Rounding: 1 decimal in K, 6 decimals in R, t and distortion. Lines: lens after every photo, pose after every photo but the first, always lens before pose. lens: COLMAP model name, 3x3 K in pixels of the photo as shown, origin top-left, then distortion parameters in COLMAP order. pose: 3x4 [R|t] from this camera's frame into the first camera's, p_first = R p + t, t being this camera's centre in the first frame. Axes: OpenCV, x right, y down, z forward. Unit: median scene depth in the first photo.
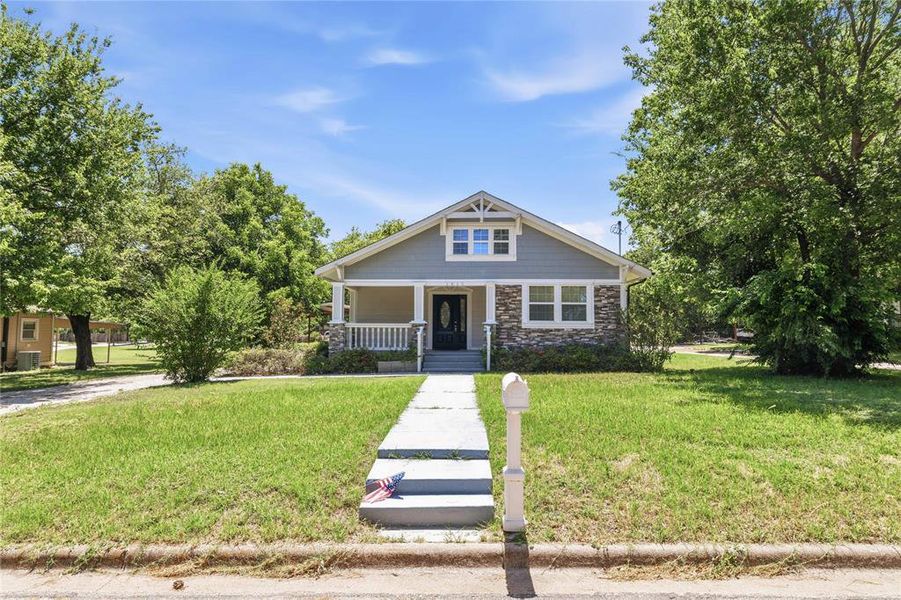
lens RADIAL K [[403.1, 0, 448.1], [0, 403.1, 310.0], [0, 0, 1]] dist [0.000720, 0.000223]
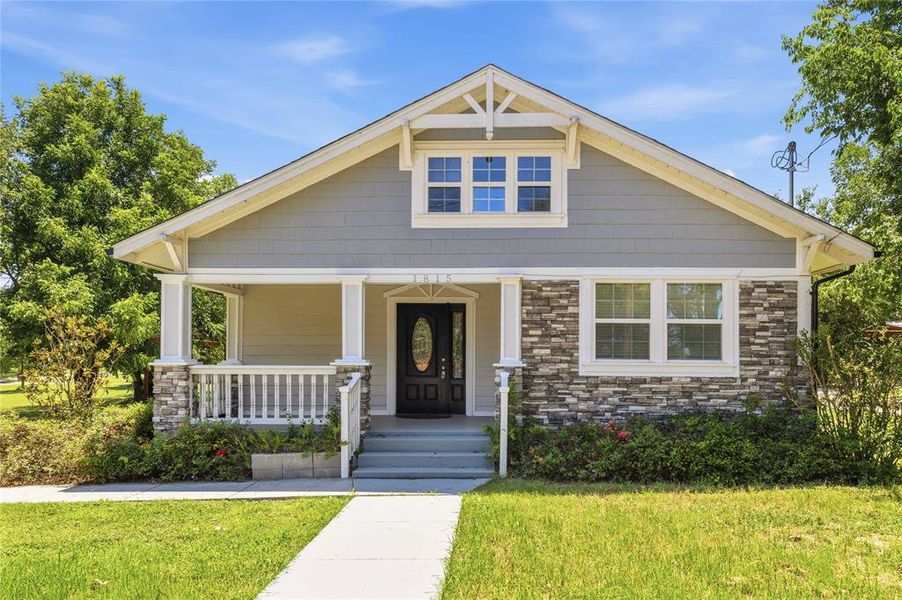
lens RADIAL K [[677.0, 0, 455.8], [0, 677.0, 351.7], [0, 0, 1]] dist [0.004340, 0.000653]
pose [[0.999978, -0.000522, 0.006592, 0.039131], [0.000344, 0.999635, 0.027011, -0.002781], [-0.006604, -0.027008, 0.999613, 0.239377]]
